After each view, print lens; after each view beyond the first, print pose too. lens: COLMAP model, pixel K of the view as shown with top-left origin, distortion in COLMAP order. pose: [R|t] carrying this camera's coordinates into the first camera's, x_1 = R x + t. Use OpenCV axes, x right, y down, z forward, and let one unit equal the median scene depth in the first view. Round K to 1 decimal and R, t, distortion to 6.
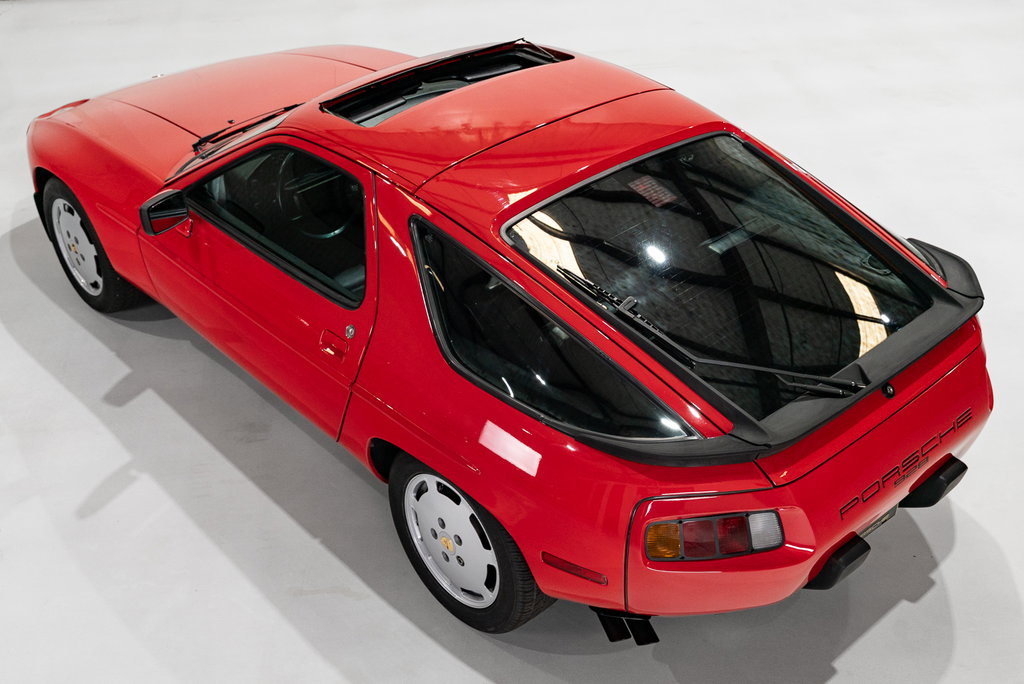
lens RADIAL K [[1027.3, 0, 512.0], [0, 1027.3, 342.0], [0, 0, 1]] dist [0.002023, -0.005798]
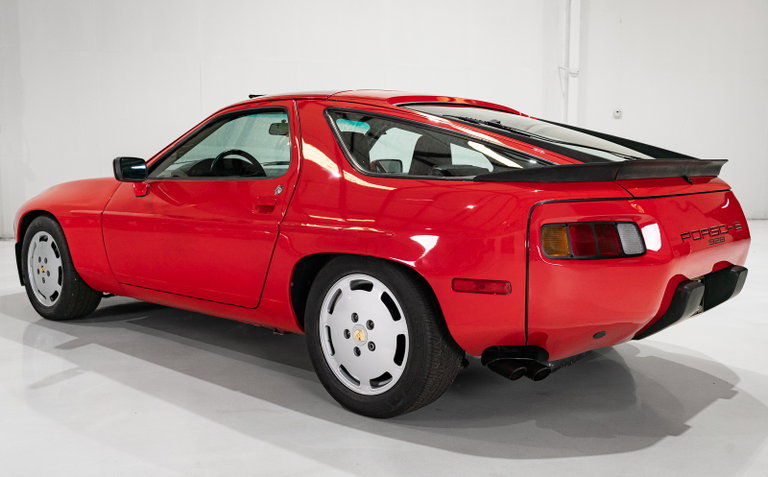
lens RADIAL K [[681.3, 0, 384.0], [0, 681.3, 238.5], [0, 0, 1]] dist [-0.005487, 0.003423]
pose [[0.995178, -0.009913, 0.097585, -0.111103], [0.048282, 0.915512, -0.399382, 0.411983], [-0.085382, 0.402167, 0.911576, 0.219515]]
